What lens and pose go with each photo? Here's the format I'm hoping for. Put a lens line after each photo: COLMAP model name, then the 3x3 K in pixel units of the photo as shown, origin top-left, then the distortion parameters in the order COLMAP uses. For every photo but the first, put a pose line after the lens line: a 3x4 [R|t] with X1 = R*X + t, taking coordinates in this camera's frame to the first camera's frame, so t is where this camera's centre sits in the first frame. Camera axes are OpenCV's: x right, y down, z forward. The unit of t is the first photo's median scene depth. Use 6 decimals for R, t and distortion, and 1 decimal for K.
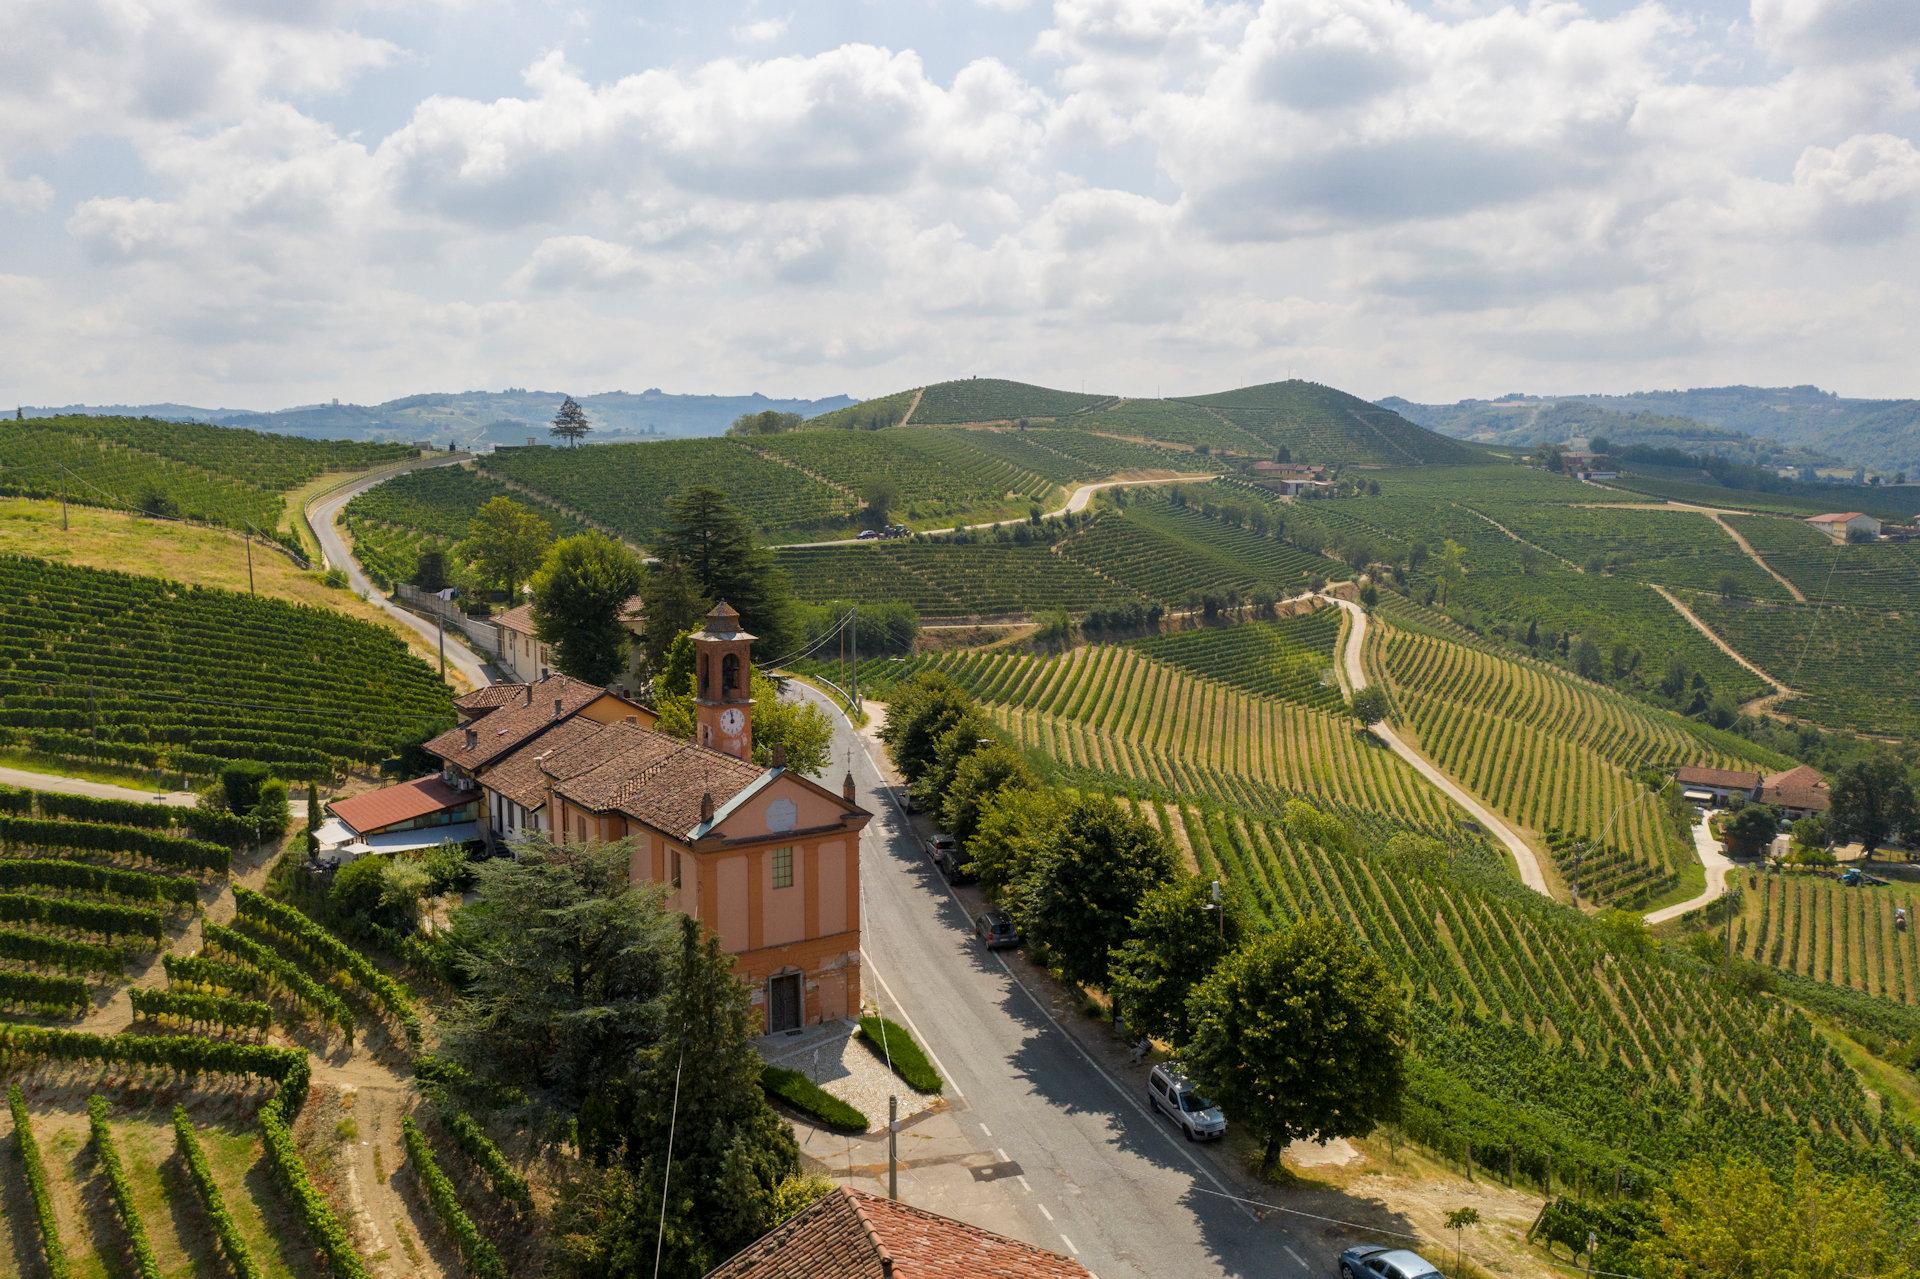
lens RADIAL K [[1513.1, 0, 962.1], [0, 1513.1, 631.5], [0, 0, 1]] dist [0.006573, -0.000001]
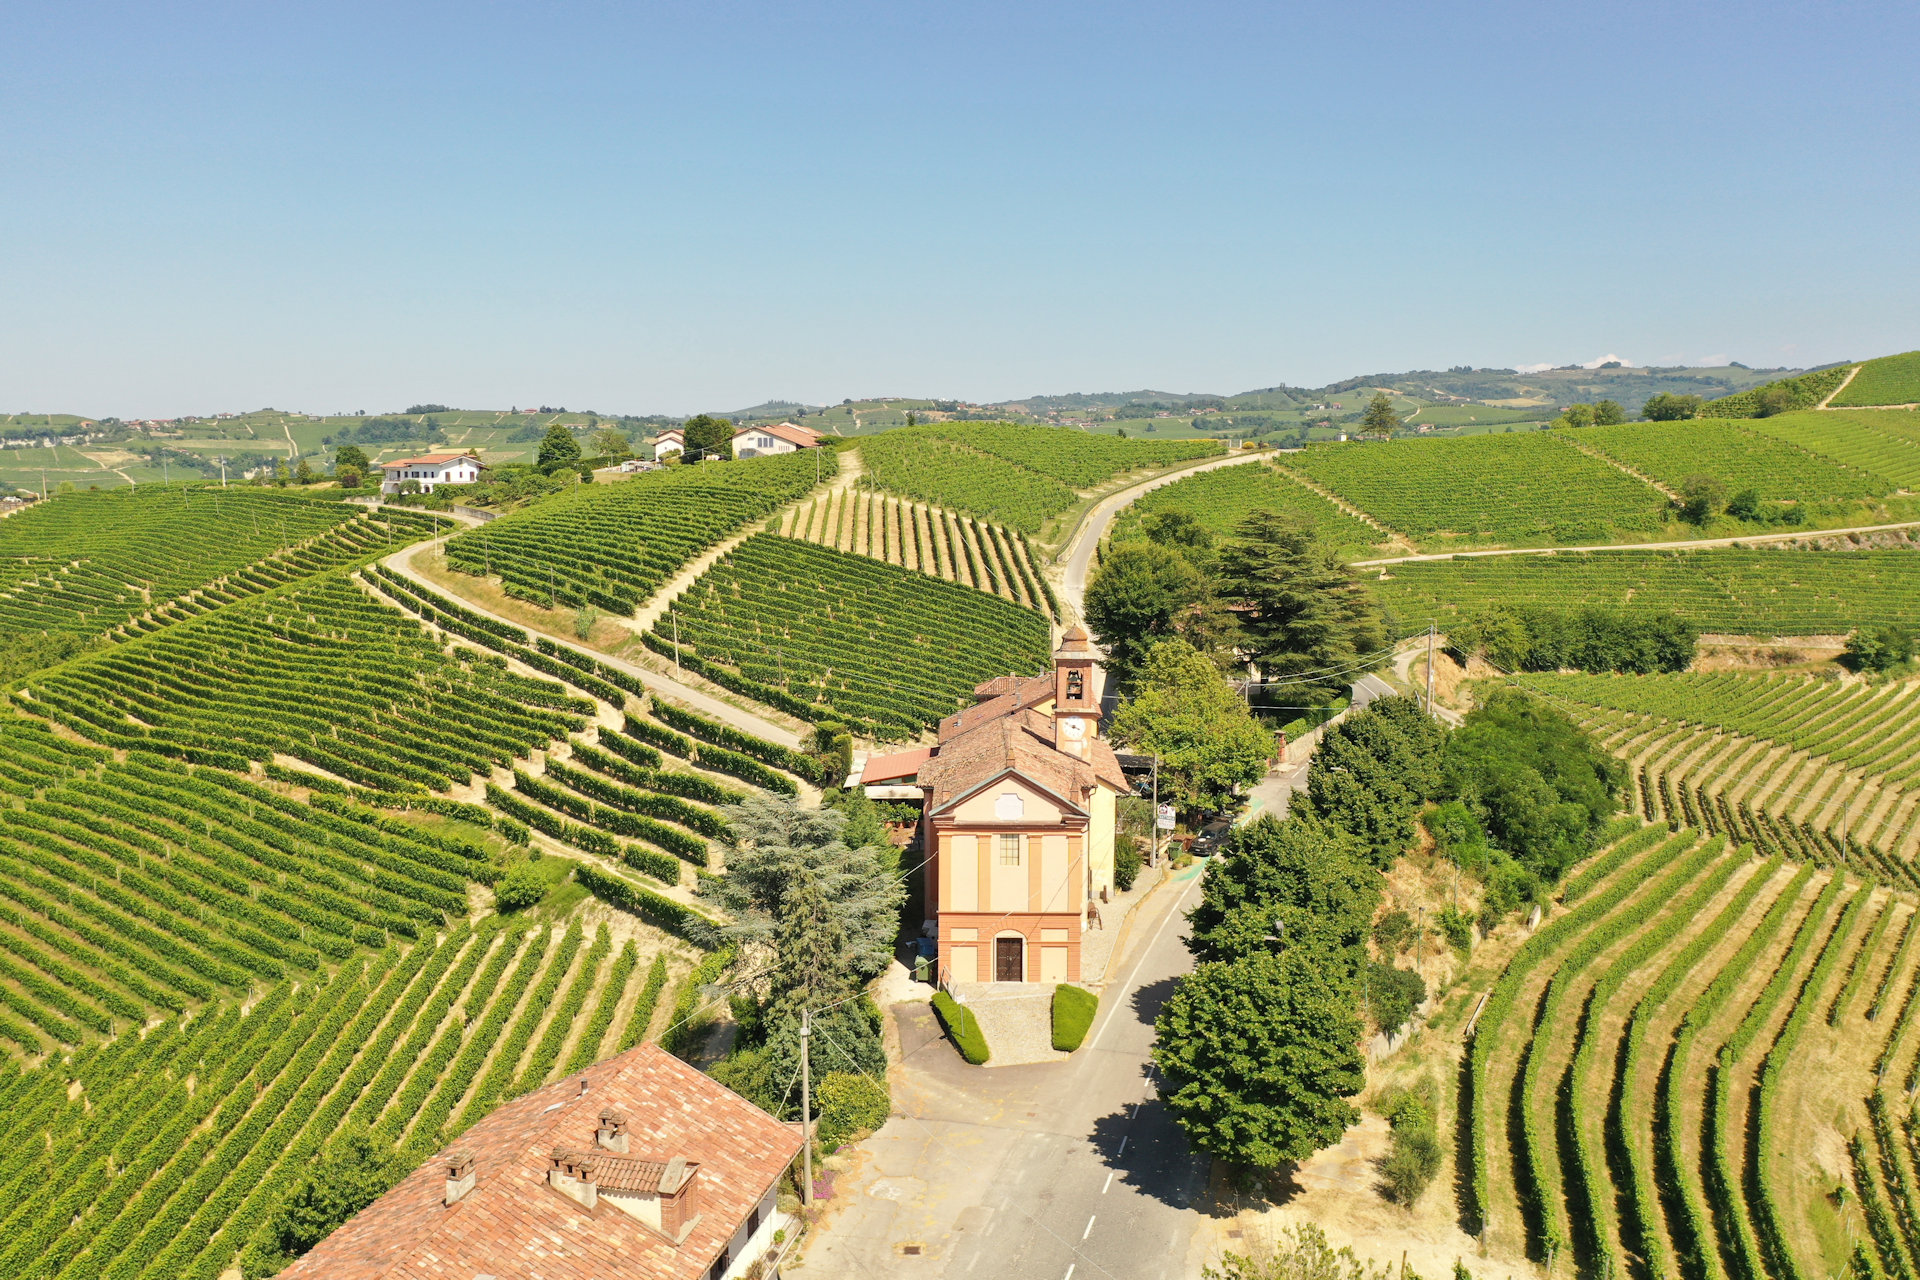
lens RADIAL K [[1513.1, 0, 957.2], [0, 1513.1, 641.7], [0, 0, 1]] dist [0.006573, -0.000001]
pose [[0.820778, 0.069969, -0.566947, 0.161132], [-0.058122, 0.997549, 0.038966, -0.017509], [0.568283, 0.000970, 0.822832, -0.009757]]
